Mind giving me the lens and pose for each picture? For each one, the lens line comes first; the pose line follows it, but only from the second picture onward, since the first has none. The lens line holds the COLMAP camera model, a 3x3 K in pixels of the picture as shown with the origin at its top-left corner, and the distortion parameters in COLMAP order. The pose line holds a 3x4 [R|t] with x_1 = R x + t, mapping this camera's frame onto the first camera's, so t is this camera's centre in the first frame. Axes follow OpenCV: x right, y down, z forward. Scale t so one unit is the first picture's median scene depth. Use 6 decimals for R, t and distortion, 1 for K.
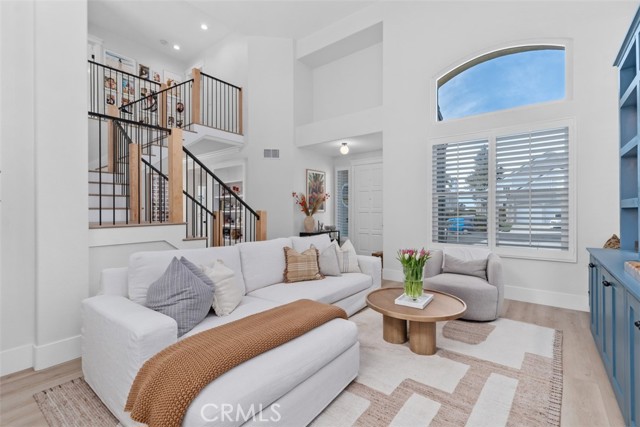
lens RADIAL K [[292.3, 0, 313.8], [0, 292.3, 210.6], [0, 0, 1]] dist [0.010178, -0.000578]
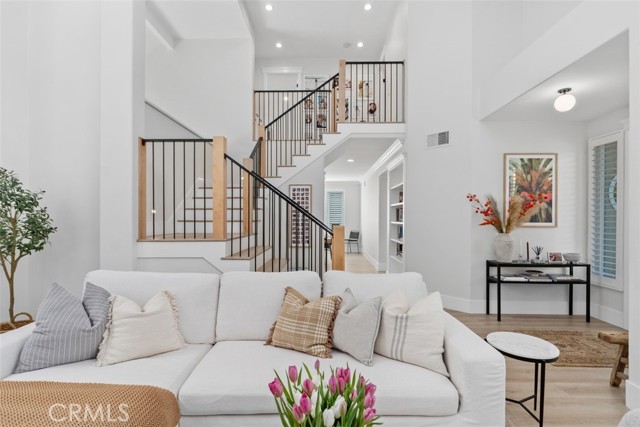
lens RADIAL K [[305.8, 0, 317.1], [0, 305.8, 215.7], [0, 0, 1]] dist [0.011920, -0.000570]
pose [[0.608183, 0.002597, -0.793793, 0.248432], [-0.003189, 0.999995, 0.000829, -0.016358], [0.793790, 0.002028, 0.608188, 0.337187]]
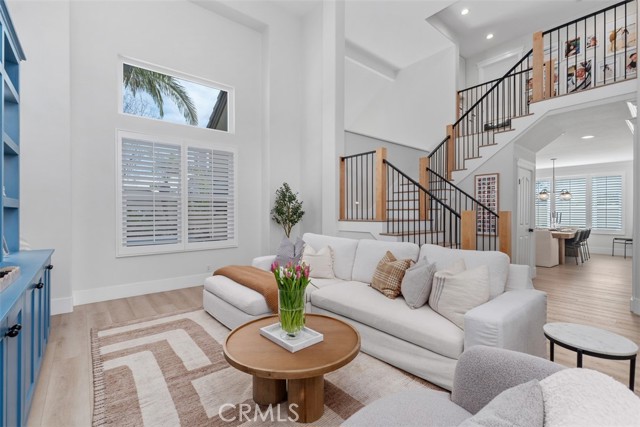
lens RADIAL K [[292.3, 0, 325.8], [0, 292.3, 210.0], [0, 0, 1]] dist [0.010178, -0.000578]
pose [[-0.189868, -0.002743, -0.981806, 0.437376], [0.001580, 0.999994, -0.003099, 0.000309], [0.981808, -0.002140, -0.189862, 0.516403]]
